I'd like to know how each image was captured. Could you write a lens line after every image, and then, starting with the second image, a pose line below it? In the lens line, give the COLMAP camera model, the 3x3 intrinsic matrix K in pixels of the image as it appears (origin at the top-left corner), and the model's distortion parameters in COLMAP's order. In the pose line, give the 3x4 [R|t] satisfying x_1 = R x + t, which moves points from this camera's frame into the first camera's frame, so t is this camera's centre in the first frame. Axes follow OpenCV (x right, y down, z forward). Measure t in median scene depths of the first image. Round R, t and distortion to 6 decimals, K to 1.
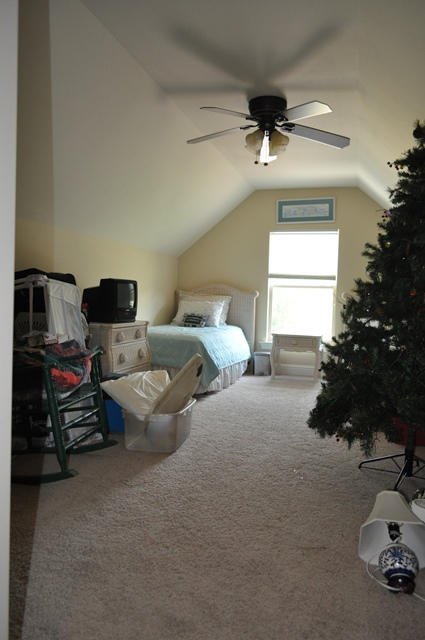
lens RADIAL K [[505.1, 0, 212.3], [0, 505.1, 330.7], [0, 0, 1]] dist [-0.003654, -0.007562]
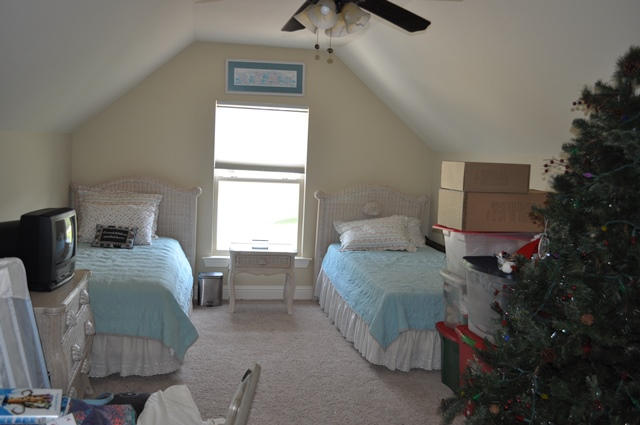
lens RADIAL K [[619.6, 0, 320.0], [0, 619.6, 212.5], [0, 0, 1]] dist [-0.007705, -0.007192]
pose [[0.894484, -0.030421, 0.446065, -0.150981], [0.006535, 0.998466, 0.054990, -0.091449], [-0.447053, -0.046273, 0.893310, 0.154643]]
